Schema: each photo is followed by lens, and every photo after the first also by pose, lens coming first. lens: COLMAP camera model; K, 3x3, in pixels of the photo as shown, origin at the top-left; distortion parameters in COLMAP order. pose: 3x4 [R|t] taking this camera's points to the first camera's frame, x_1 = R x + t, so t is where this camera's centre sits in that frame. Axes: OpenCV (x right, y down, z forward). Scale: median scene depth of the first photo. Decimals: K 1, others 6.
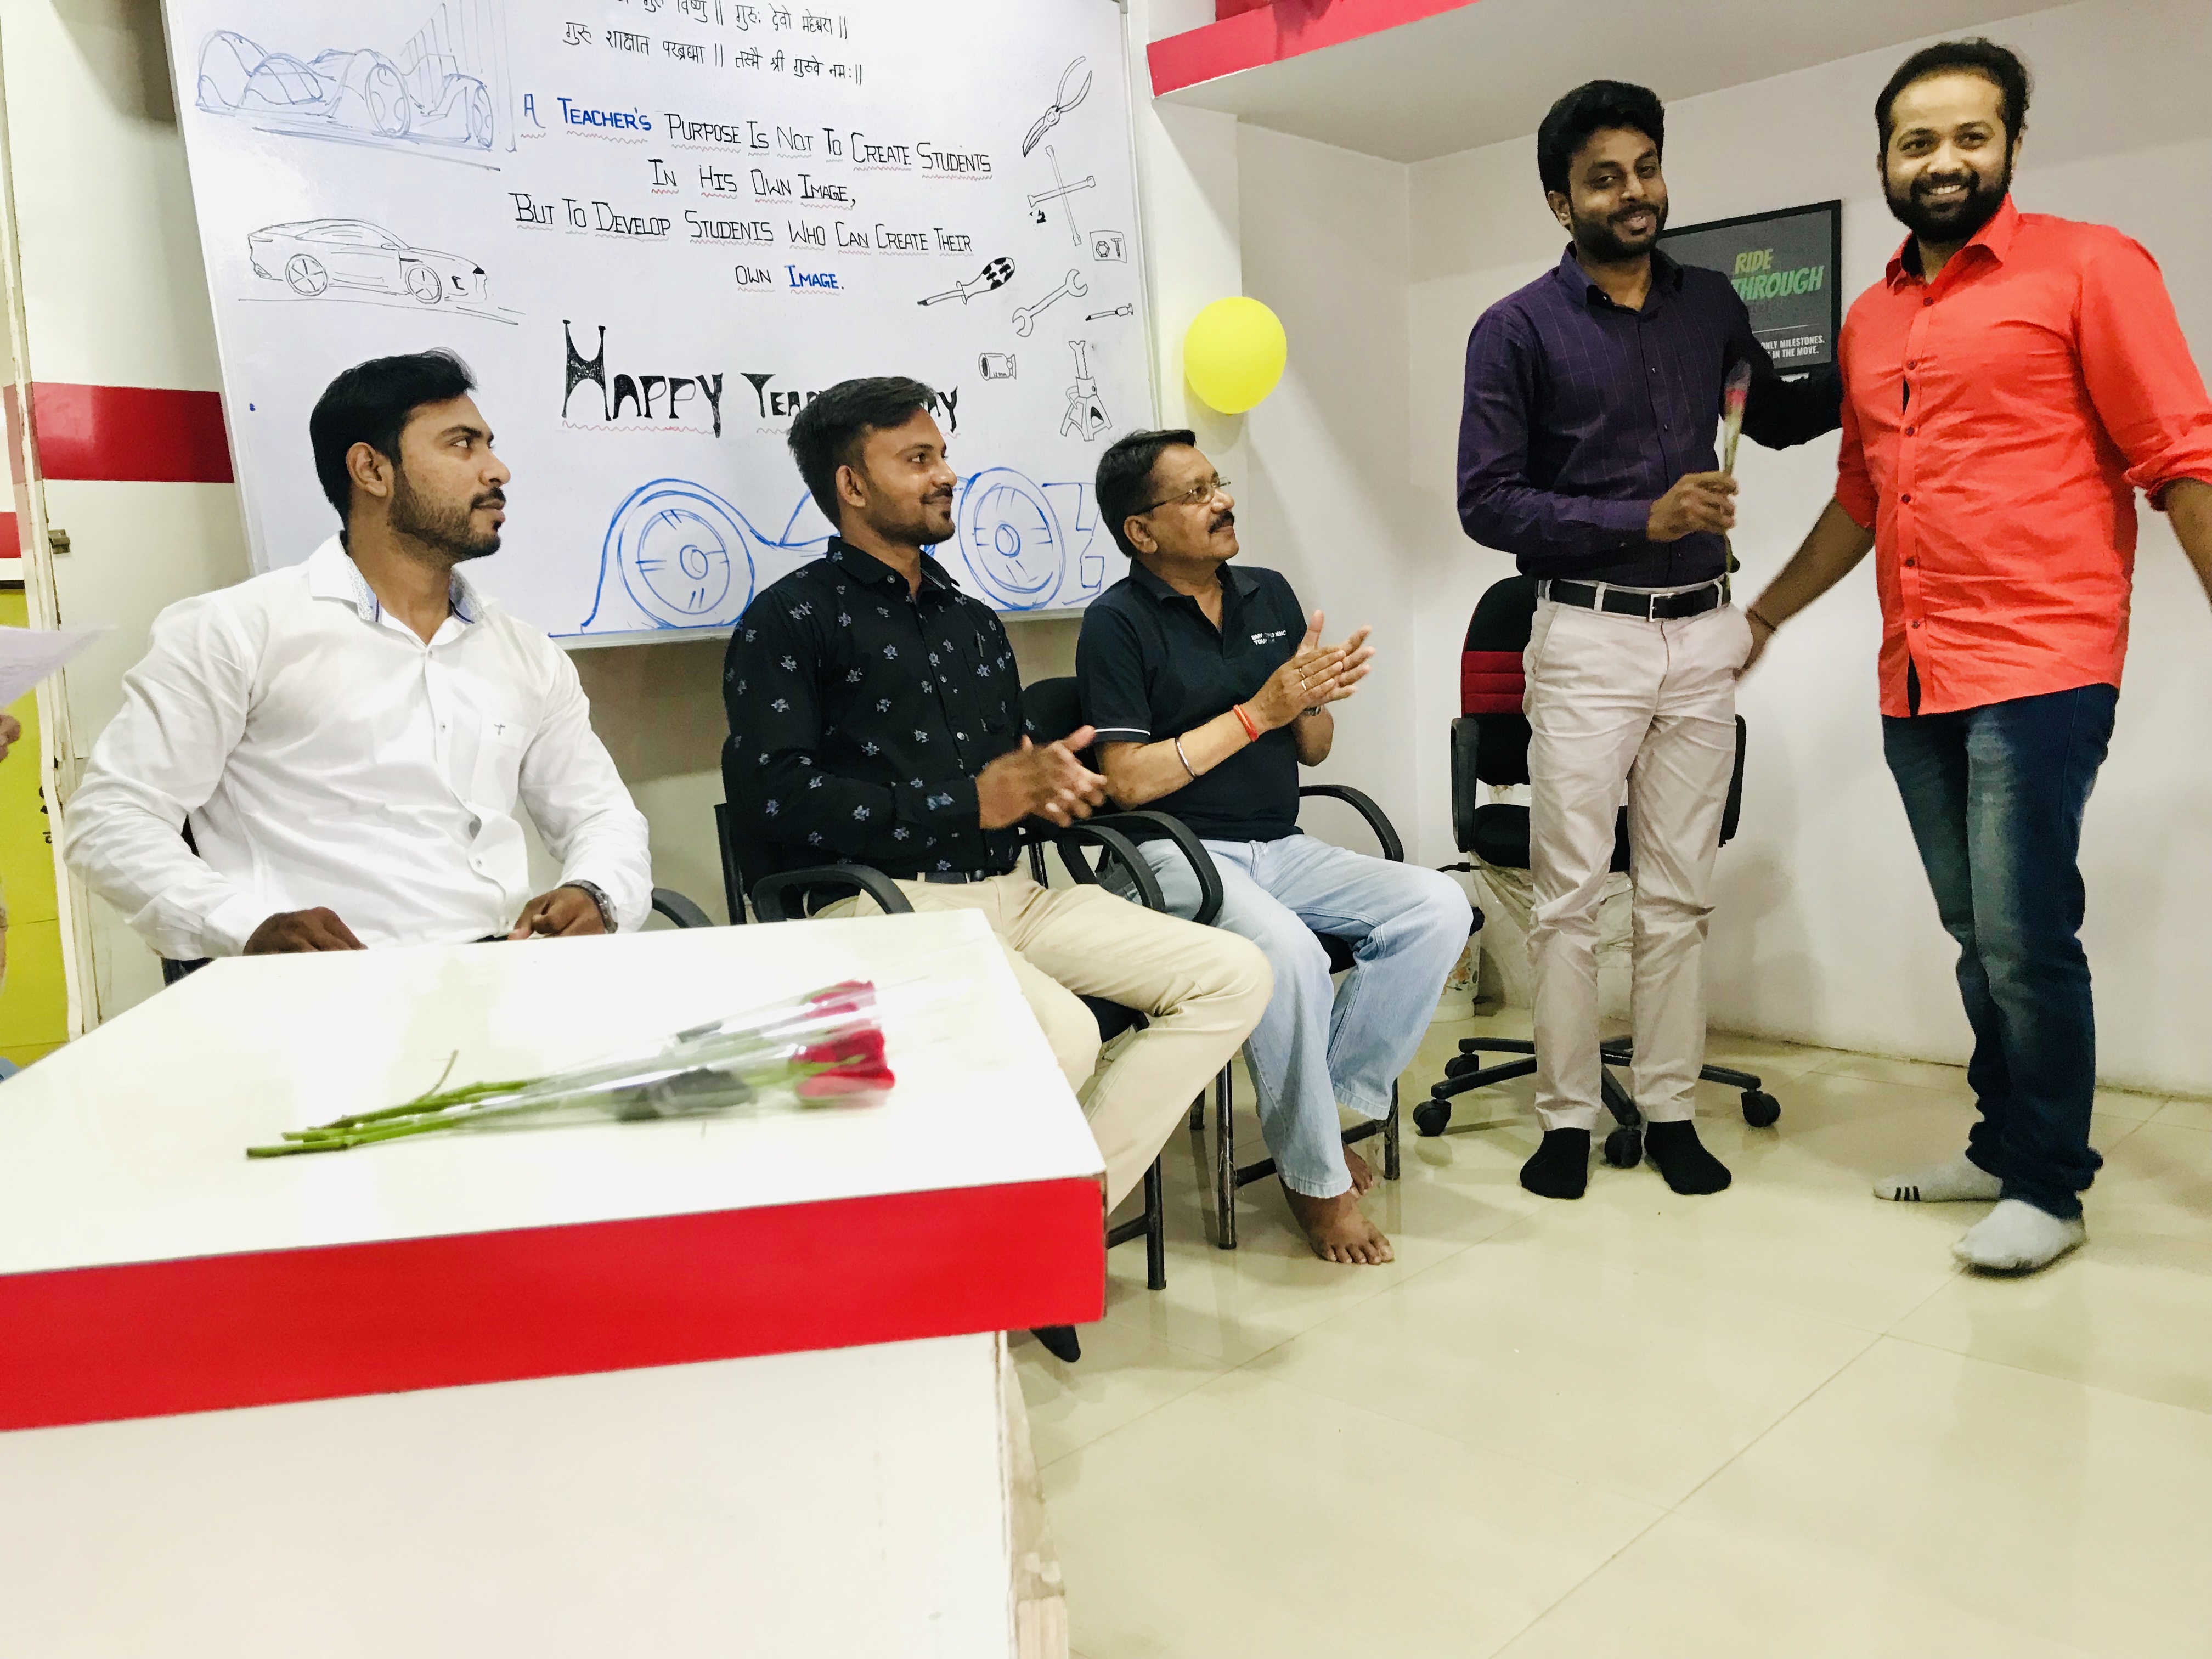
lens RADIAL K [[1855.7, 0, 1100.3], [0, 1855.7, 839.9], [0, 0, 1]] dist [0.069415, -0.176875]
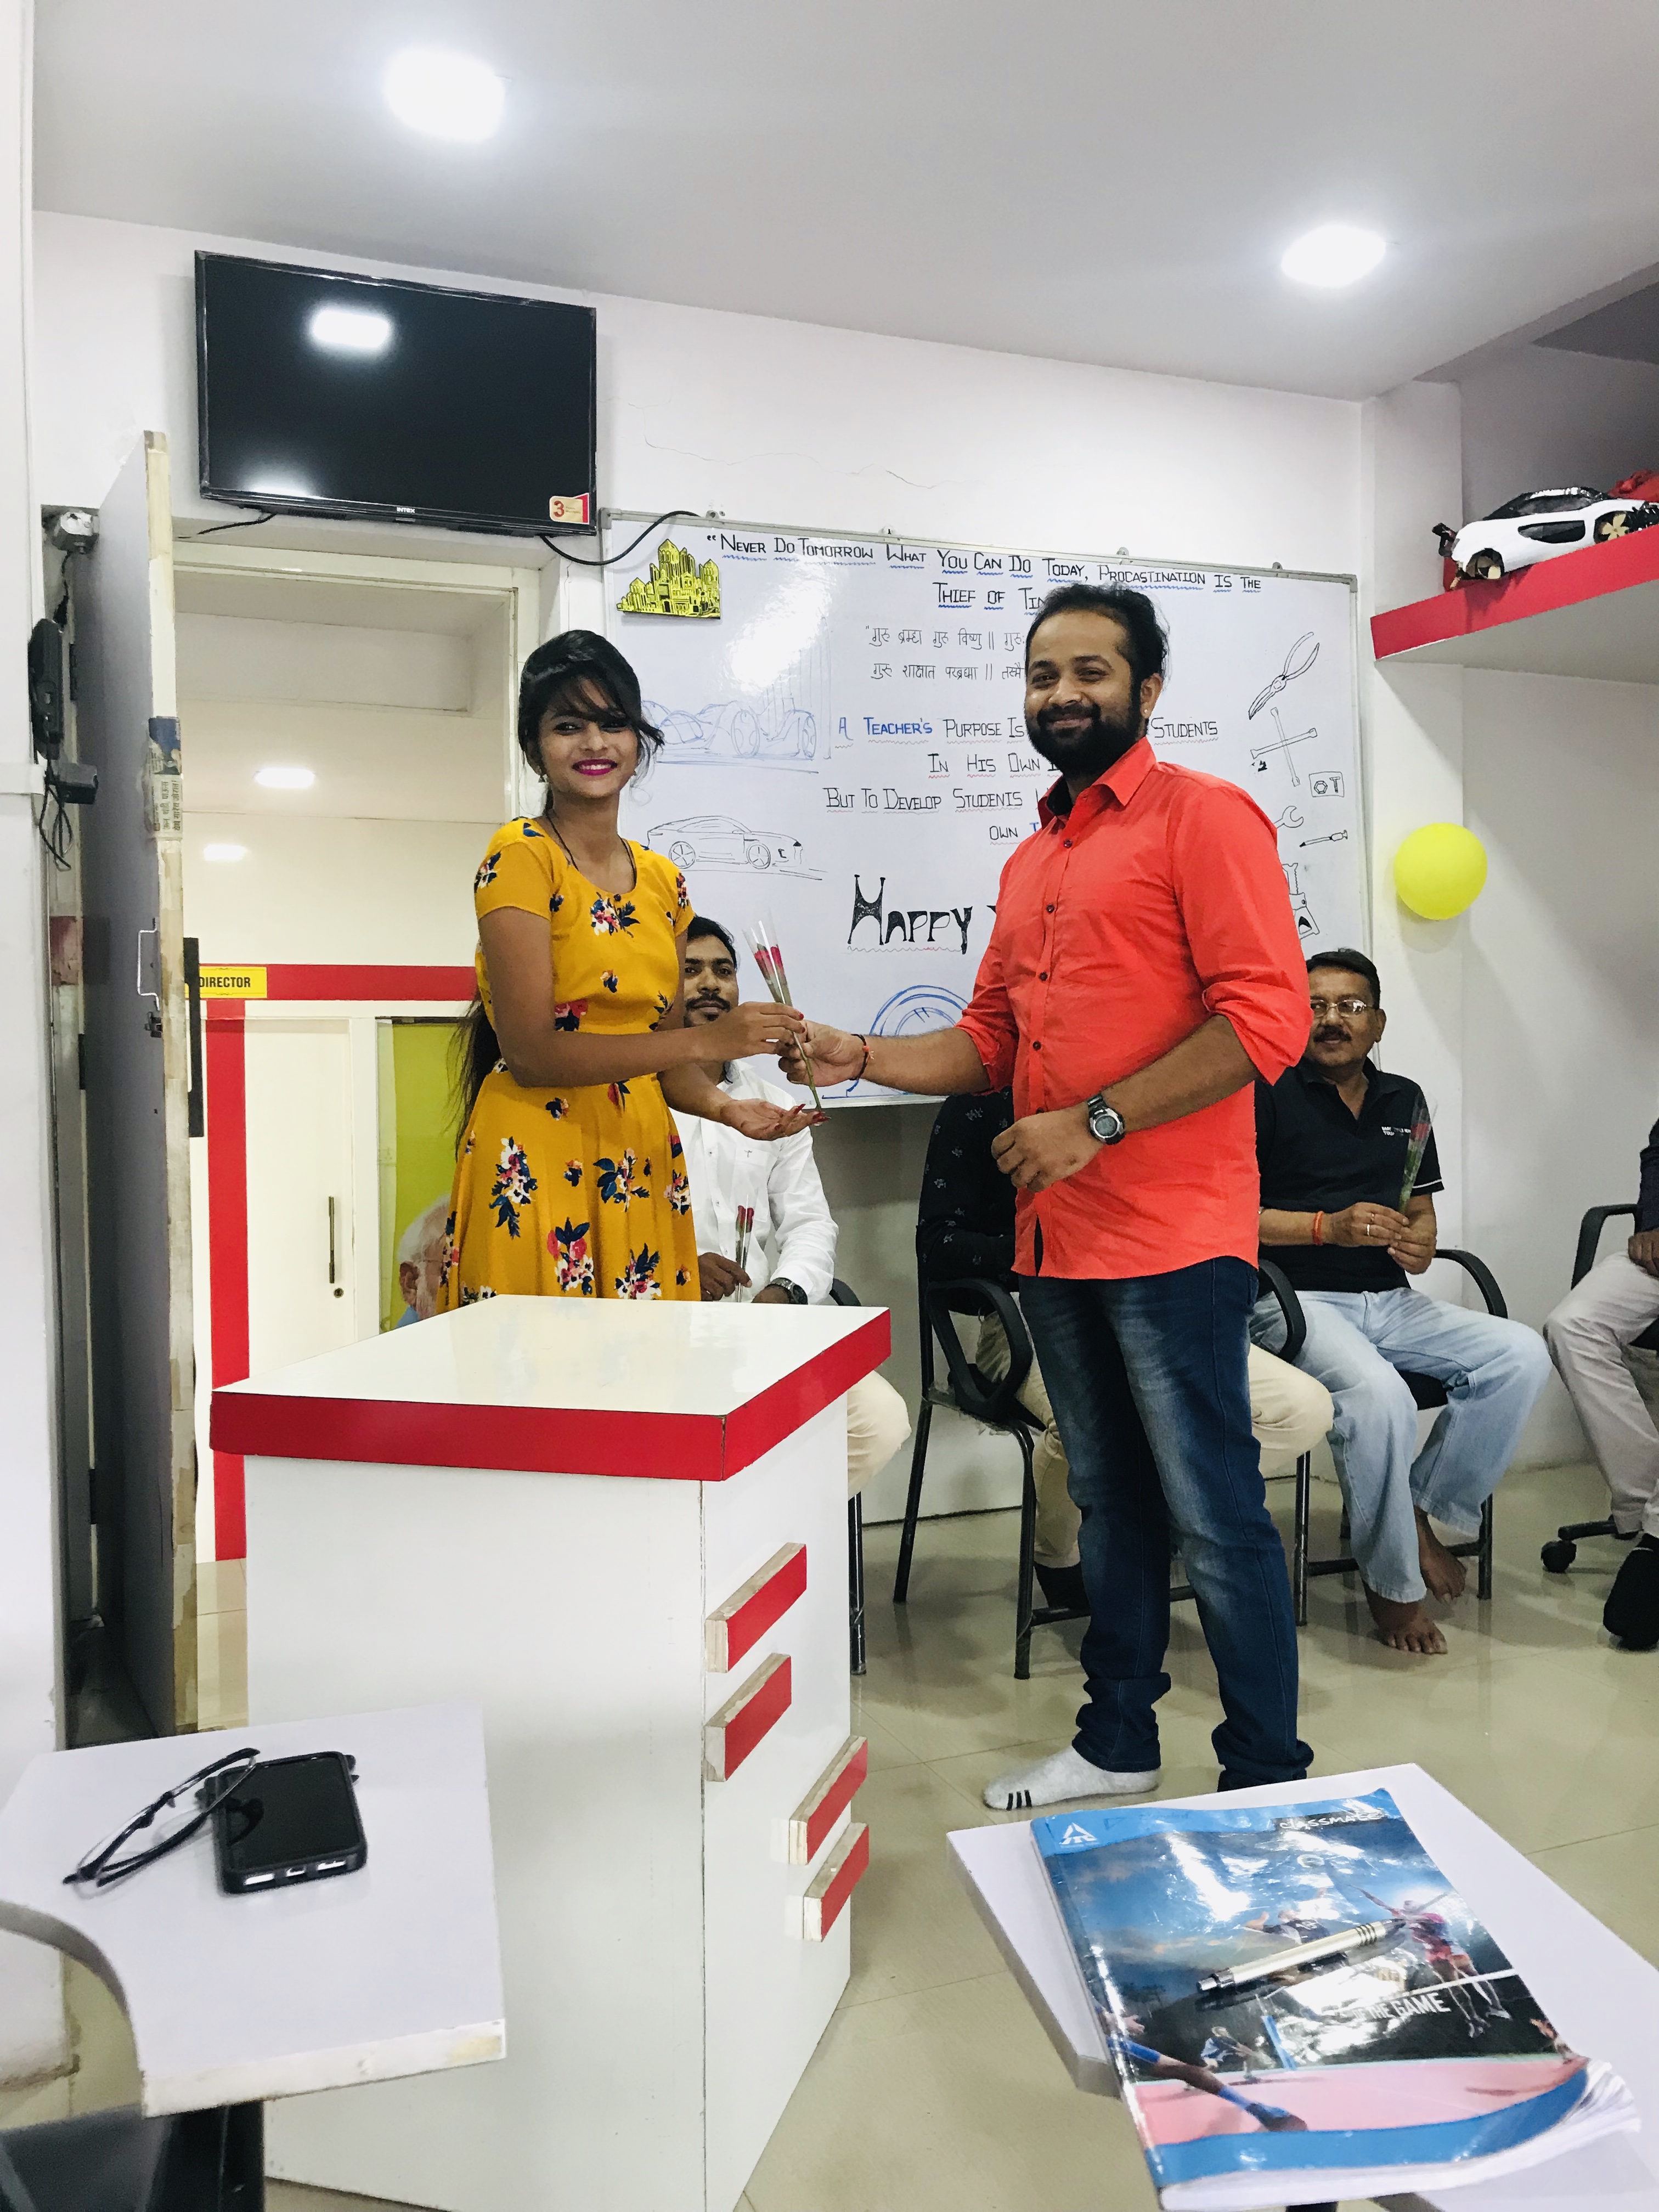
lens RADIAL K [[1857.4, 0, 808.3], [0, 1857.4, 1113.3], [0, 0, 1]] dist [0.172027, -0.521949]
pose [[0.916671, 0.044879, -0.397115, 0.228135], [-0.076655, 0.994969, -0.064500, -0.006597], [0.392222, 0.089566, 0.915500, -0.260195]]
